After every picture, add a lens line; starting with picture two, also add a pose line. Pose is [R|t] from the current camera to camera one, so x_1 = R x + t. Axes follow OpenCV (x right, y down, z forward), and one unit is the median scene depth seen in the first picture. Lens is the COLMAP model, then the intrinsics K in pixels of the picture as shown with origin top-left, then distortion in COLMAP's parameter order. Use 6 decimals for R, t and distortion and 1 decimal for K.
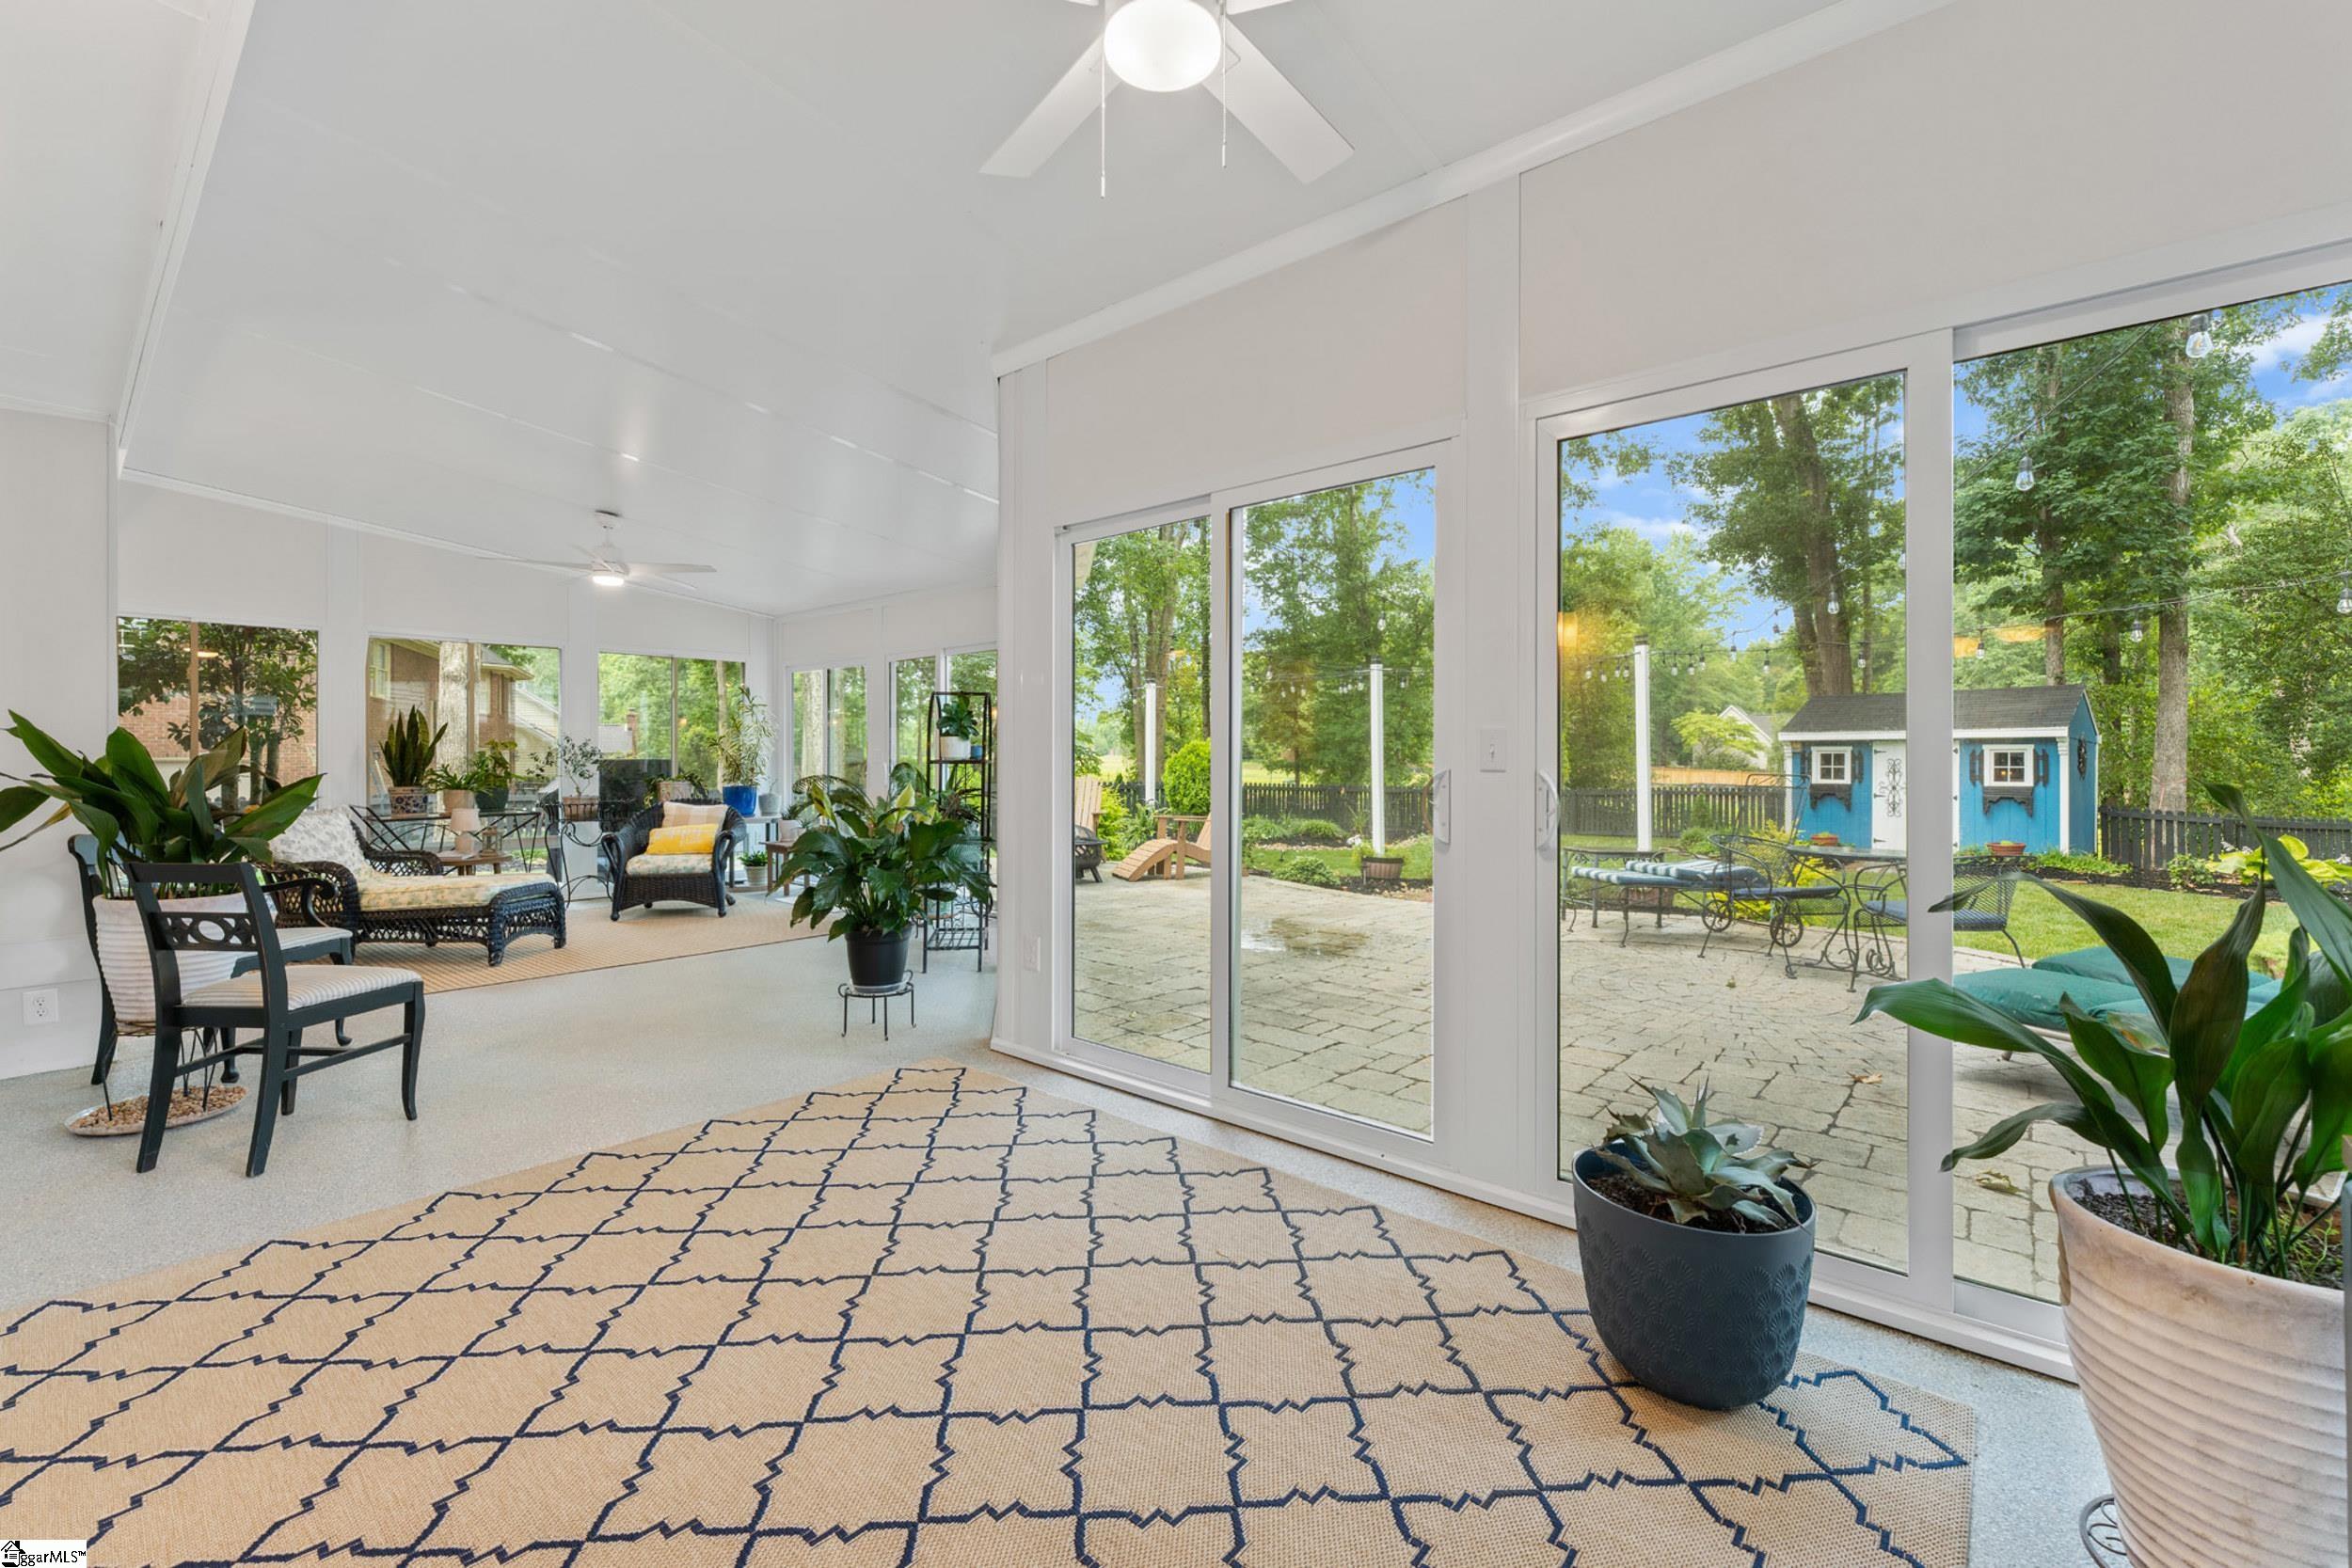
lens RADIAL K [[959.4, 0, 1179.6], [0, 959.4, 775.6], [0, 0, 1]] dist [-0.002091, 0.000381]
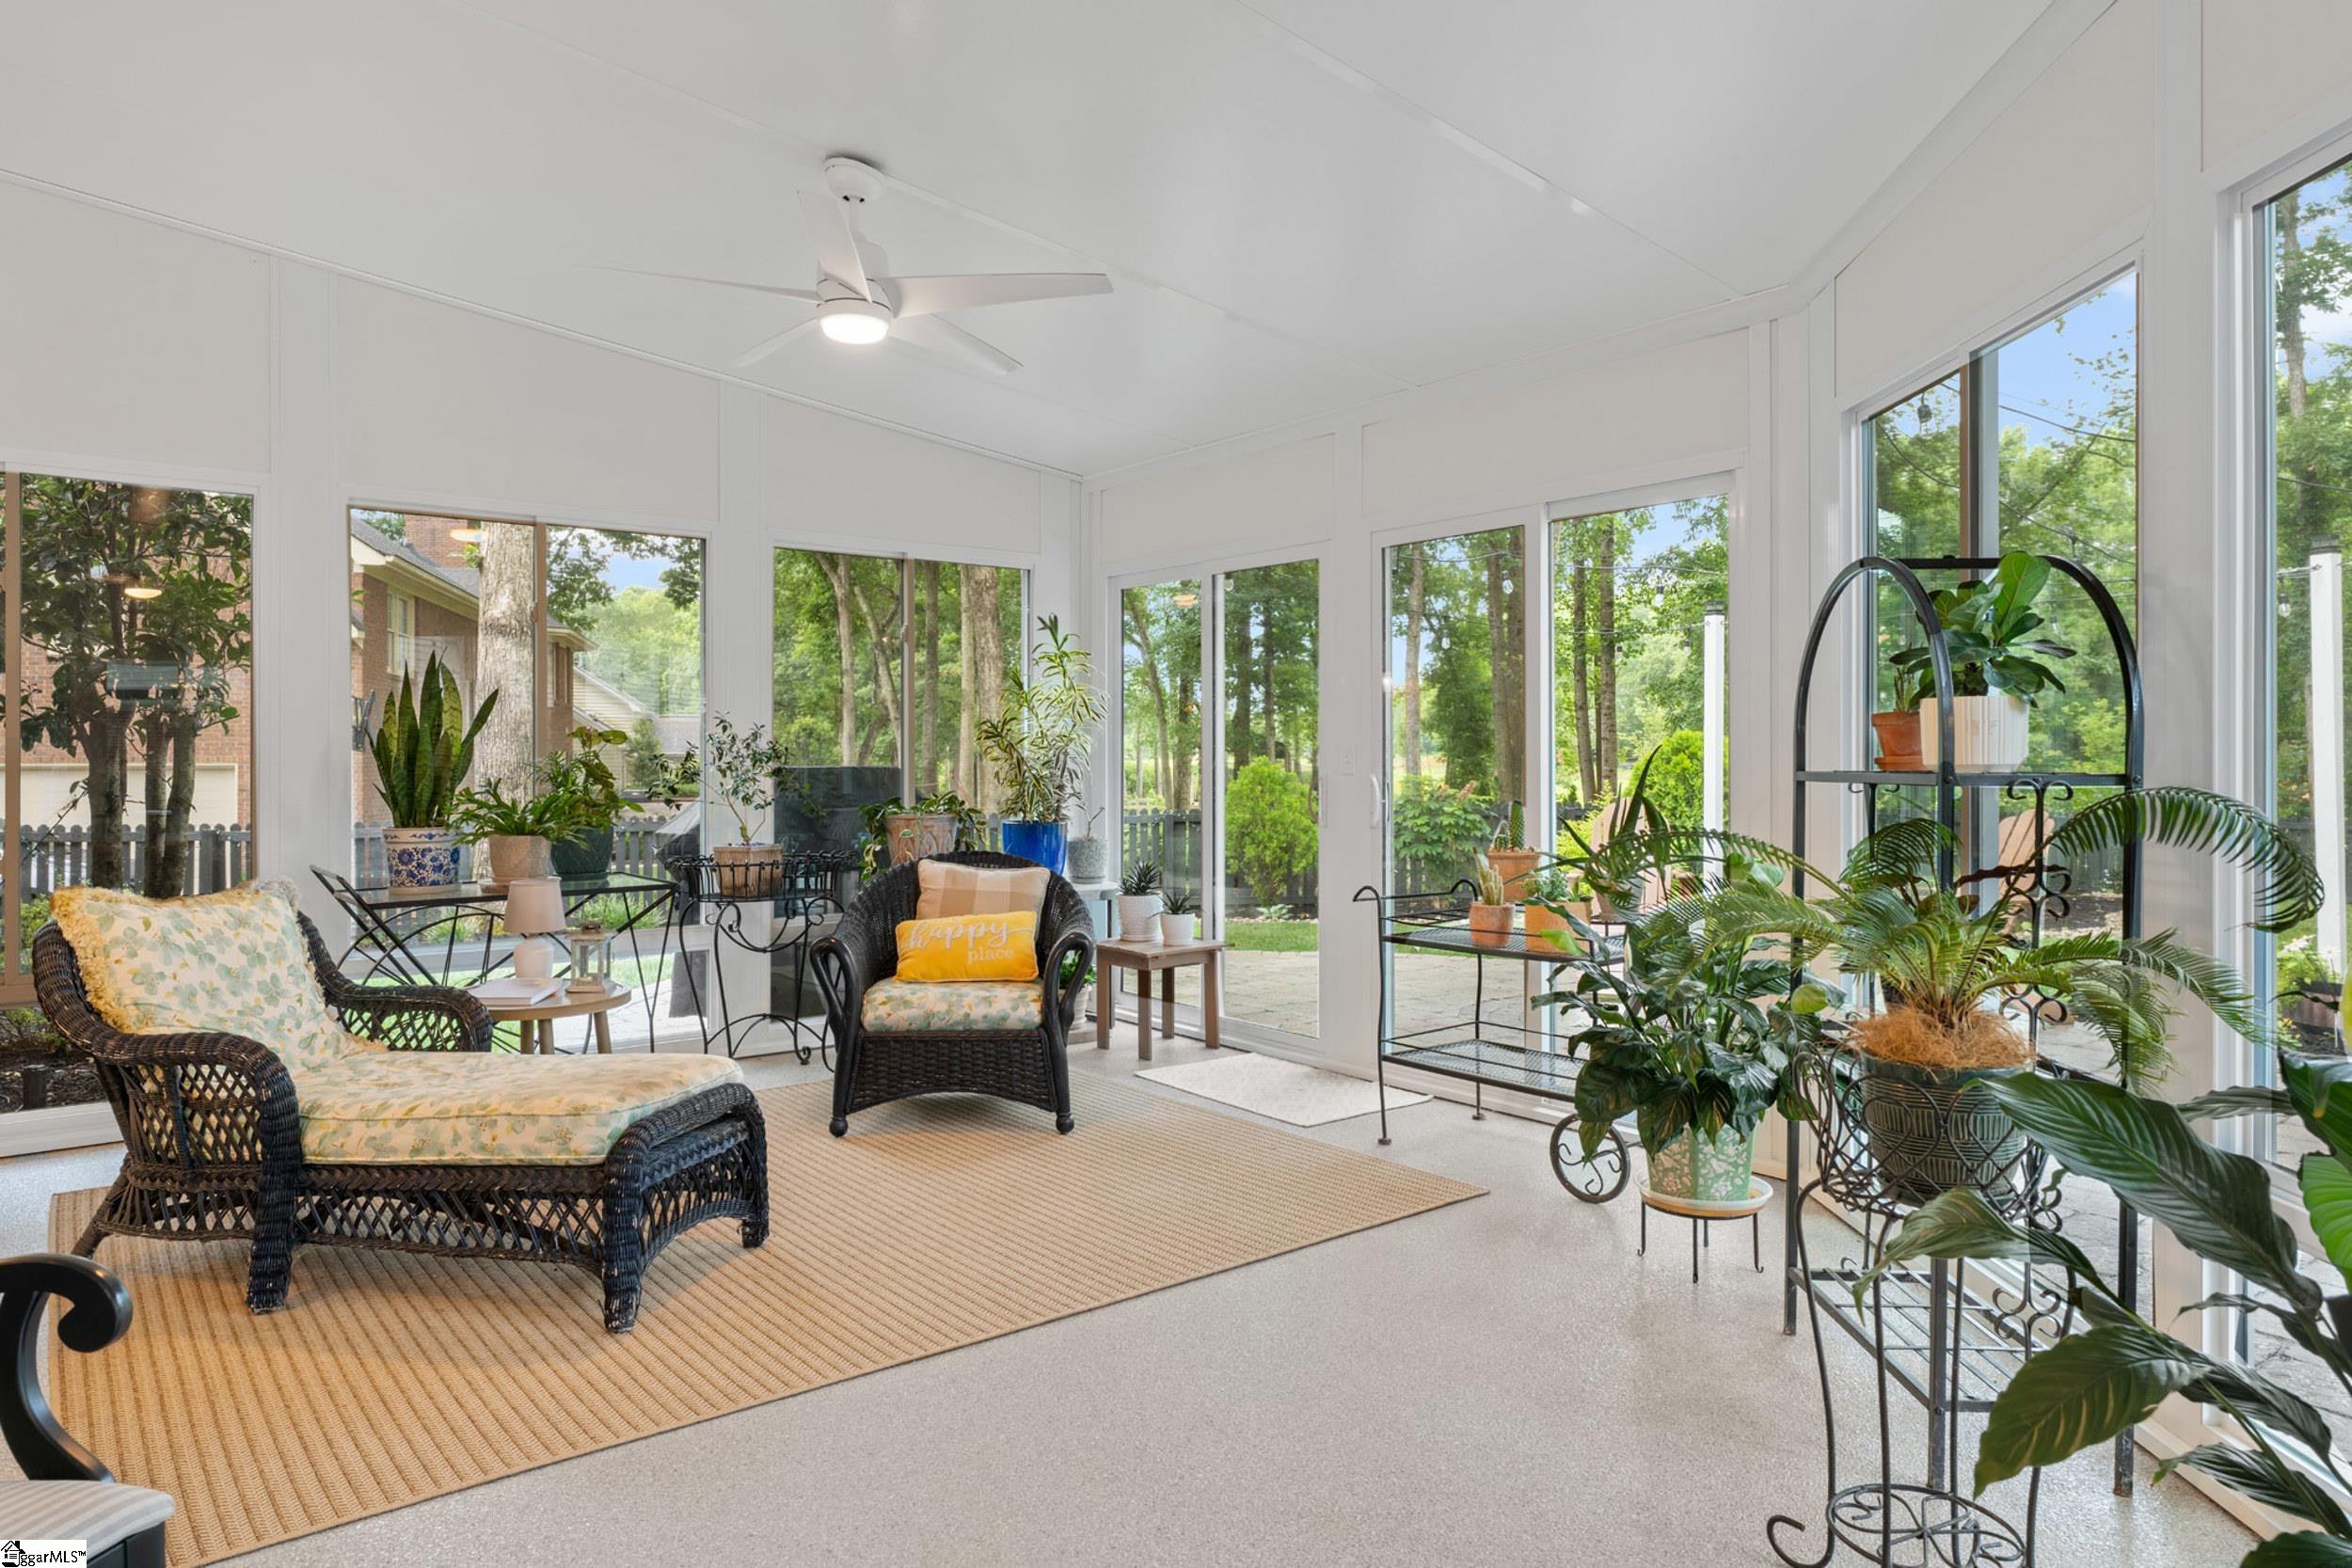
lens RADIAL K [[1391.8, 0, 1181.8], [0, 1391.8, 774.6], [0, 0, 1]] dist [0.002132, 0.001242]
pose [[0.982653, -0.001923, -0.185443, -0.316769], [0.000065, 0.999950, -0.010023, -0.007468], [0.185453, 0.009837, 0.982604, 0.403117]]
